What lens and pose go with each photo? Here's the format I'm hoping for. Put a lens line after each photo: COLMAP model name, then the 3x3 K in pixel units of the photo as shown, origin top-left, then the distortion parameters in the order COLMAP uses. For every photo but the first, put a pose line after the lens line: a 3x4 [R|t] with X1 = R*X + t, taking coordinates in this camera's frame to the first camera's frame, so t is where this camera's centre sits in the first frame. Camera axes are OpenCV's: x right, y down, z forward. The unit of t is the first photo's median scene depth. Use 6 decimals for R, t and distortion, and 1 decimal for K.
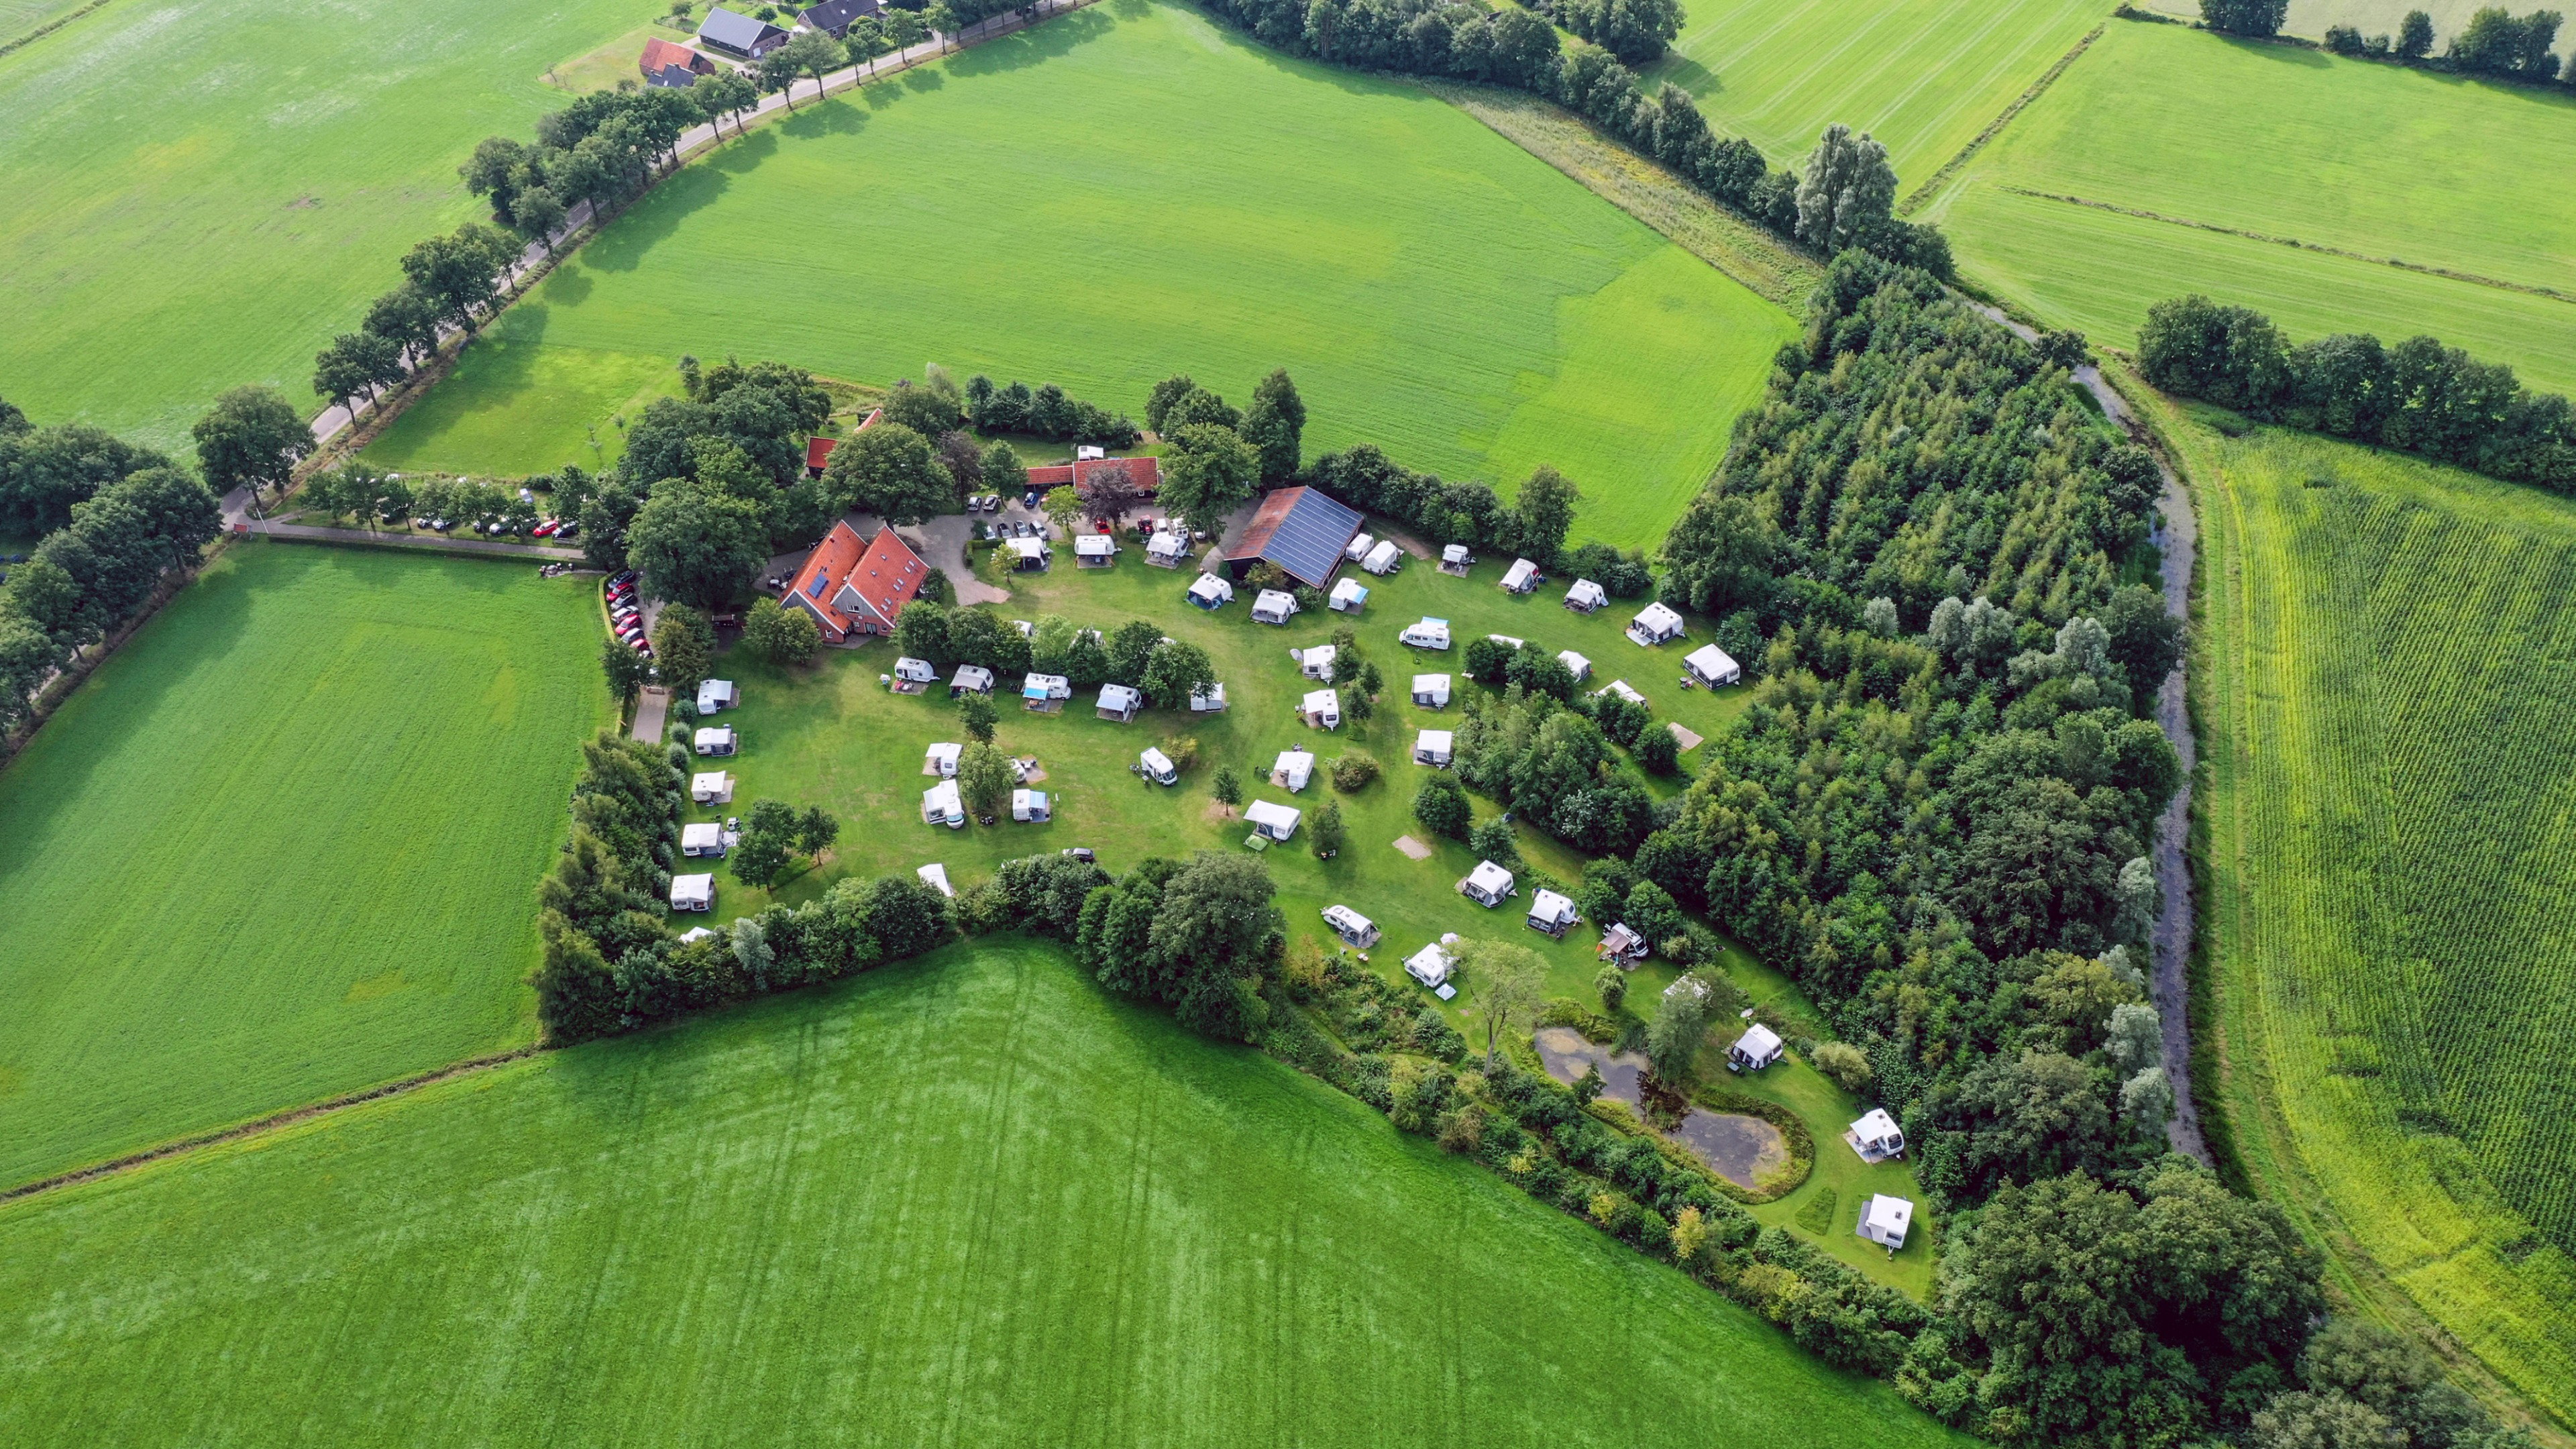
lens RADIAL K [[2041.0, 0, 1294.5], [0, 2041.0, 717.2], [0, 0, 1]] dist [0.004551, 0.001418]
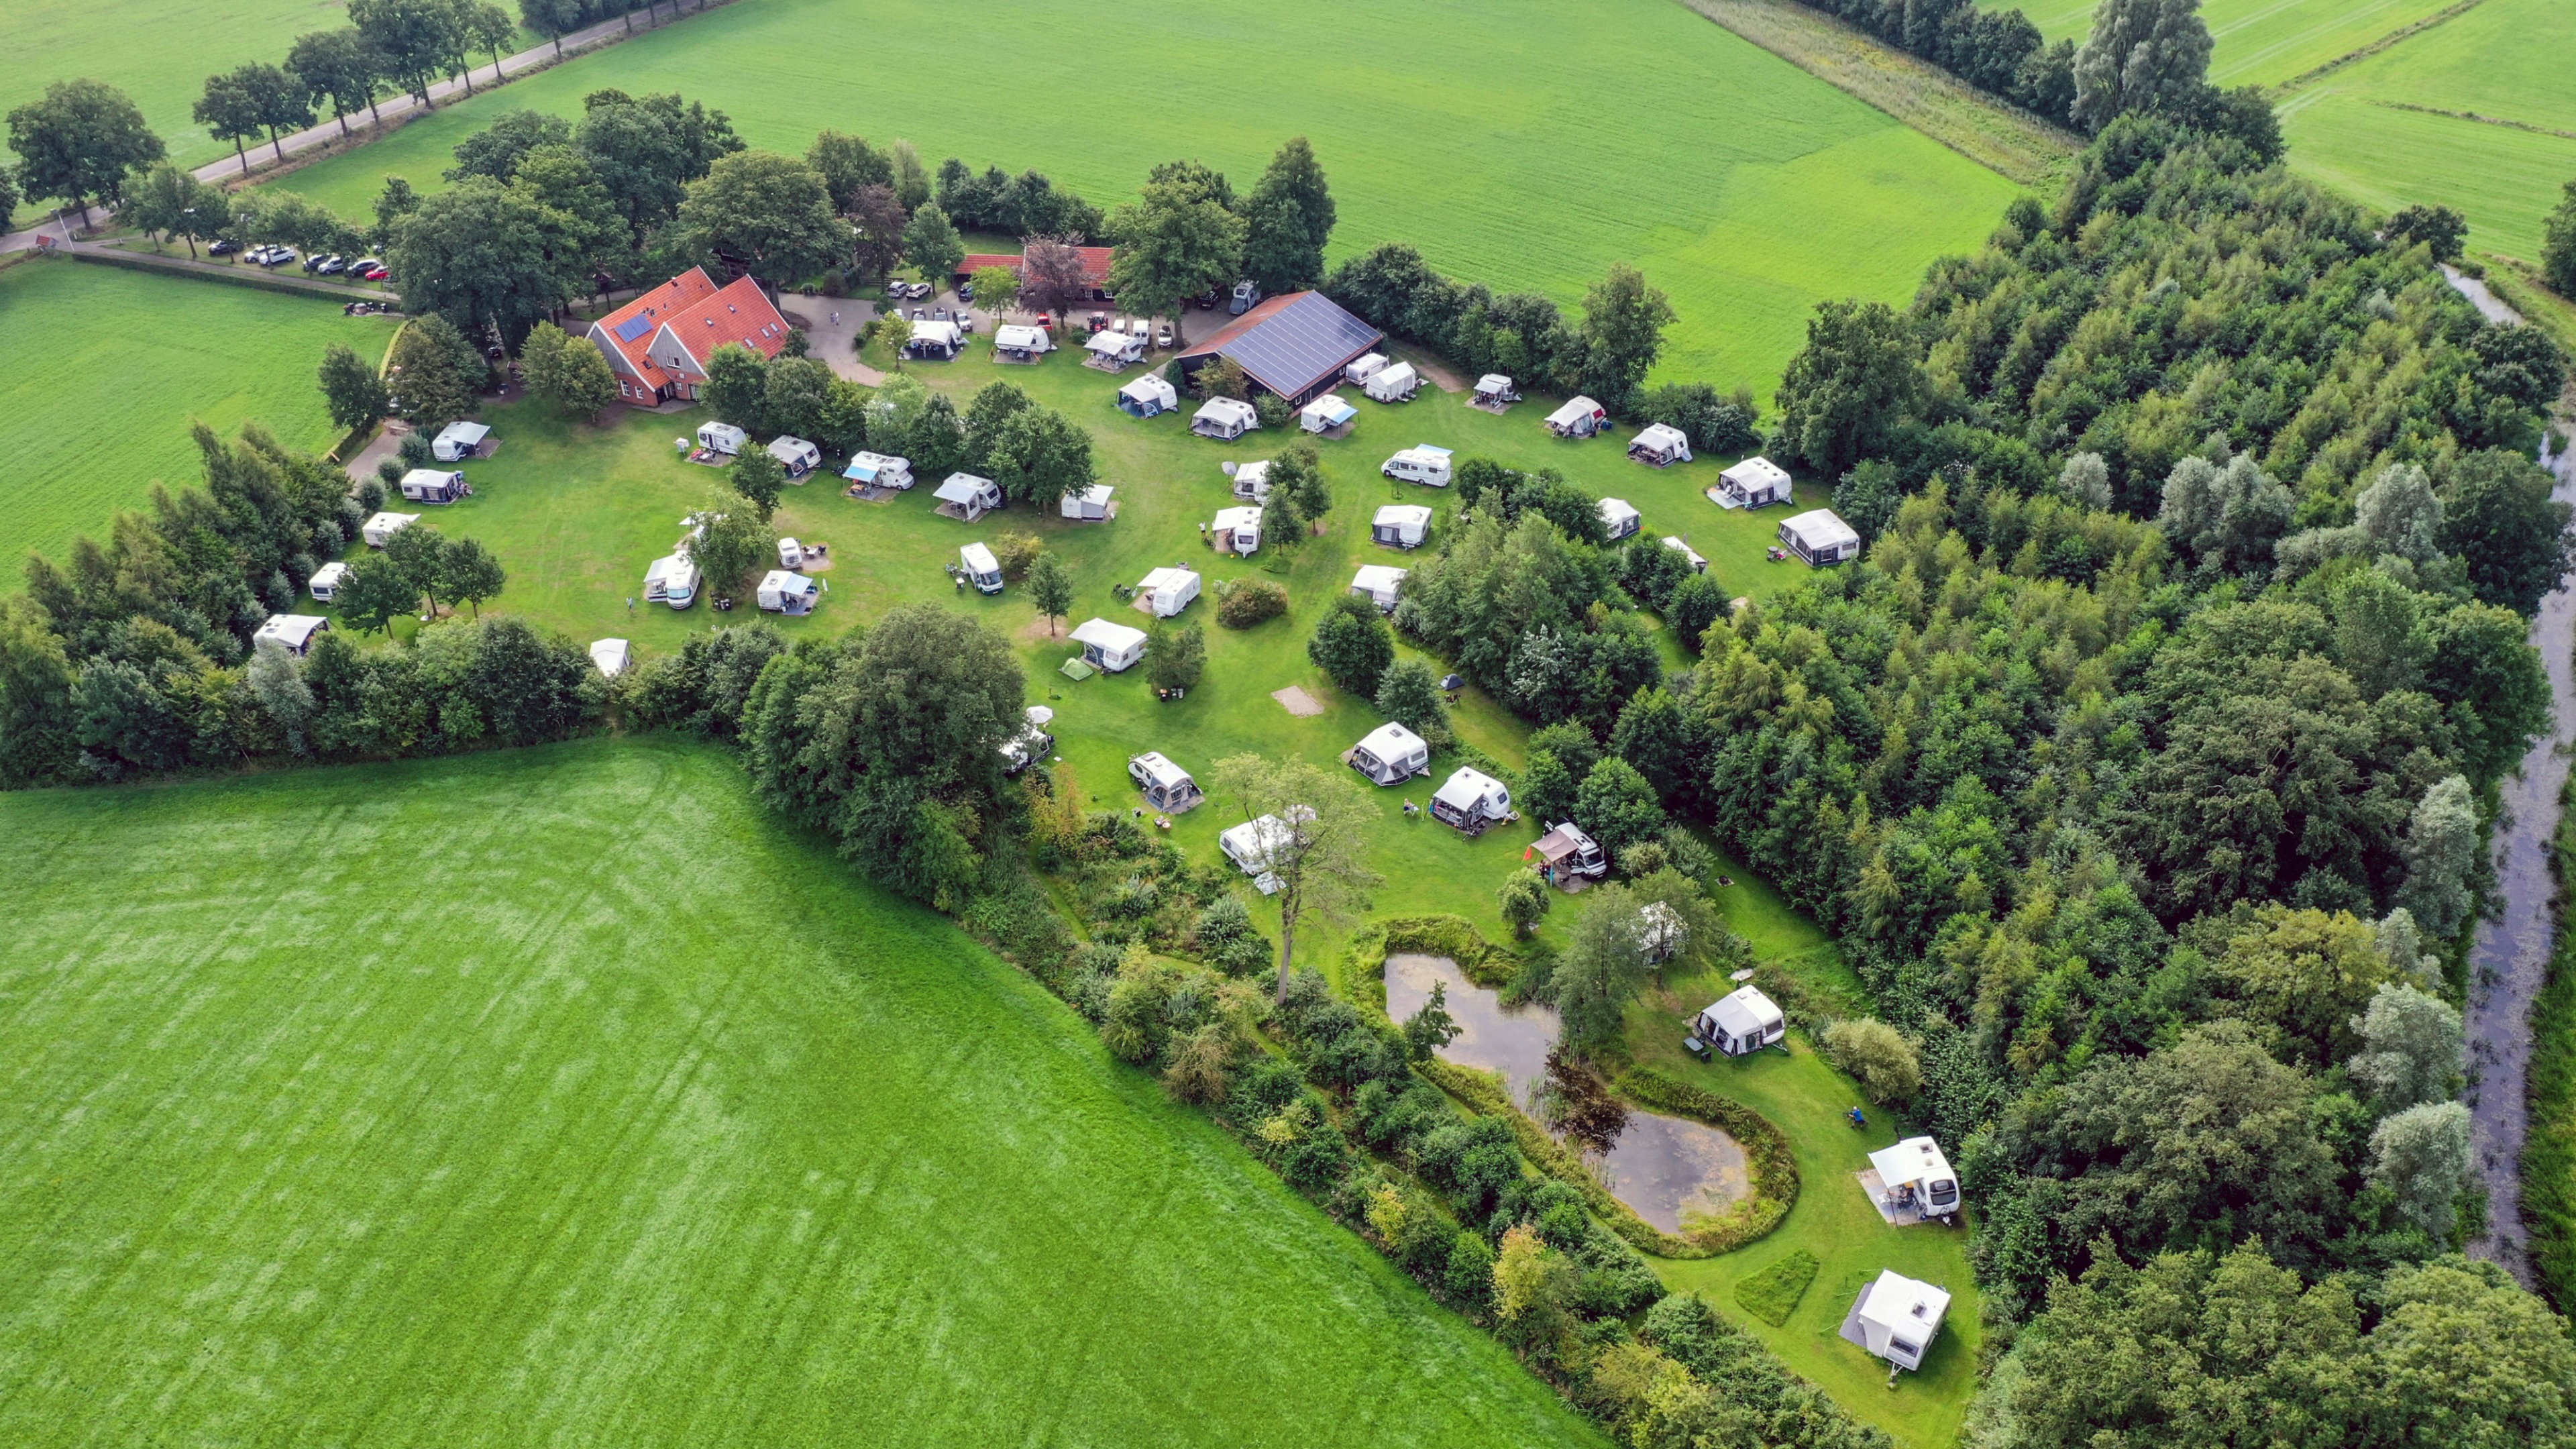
lens RADIAL K [[2041.0, 0, 1294.5], [0, 2041.0, 717.2], [0, 0, 1]] dist [0.004551, 0.001418]
pose [[0.979264, 0.111801, -0.168946, 0.170771], [-0.128533, 0.987470, -0.091554, 0.130970], [0.156594, 0.111371, 0.981364, 0.345616]]
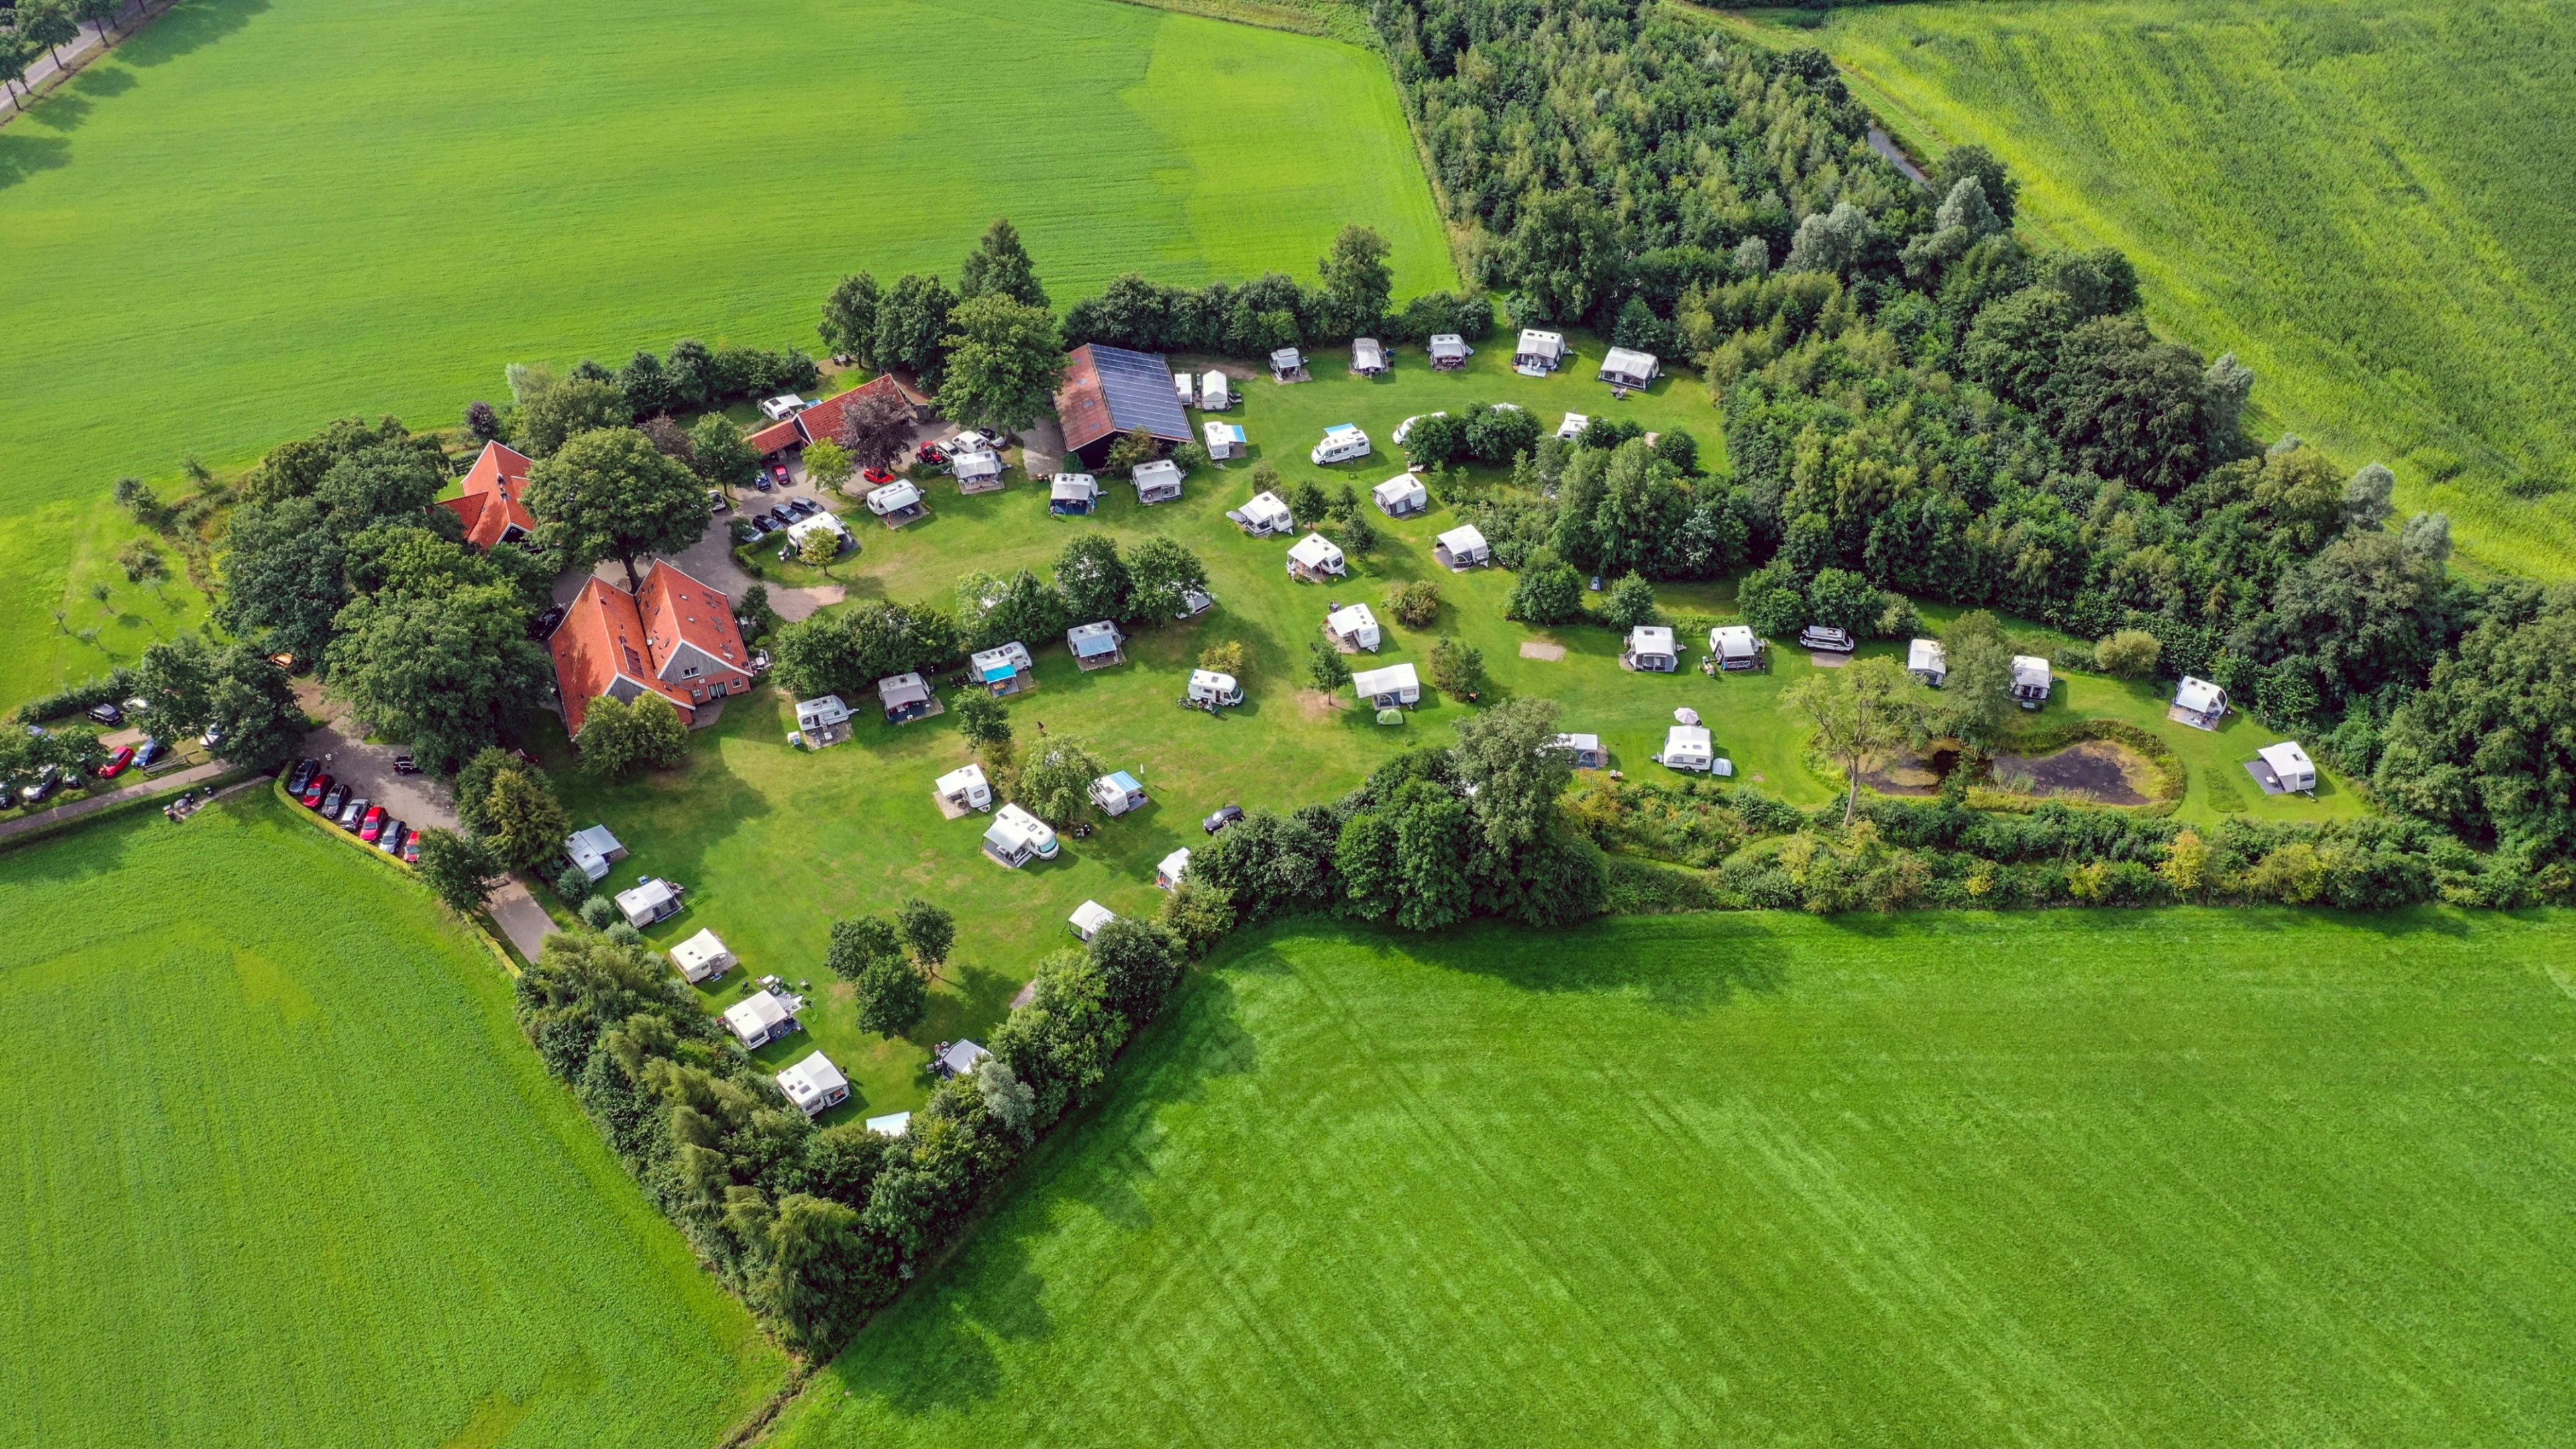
lens RADIAL K [[2041.0, 0, 1294.5], [0, 2041.0, 717.2], [0, 0, 1]] dist [0.004551, 0.001418]
pose [[0.818407, -0.387290, 0.424519, -0.397853], [0.374545, 0.919789, 0.117063, -0.048502], [-0.435805, 0.063196, 0.897820, 0.287964]]
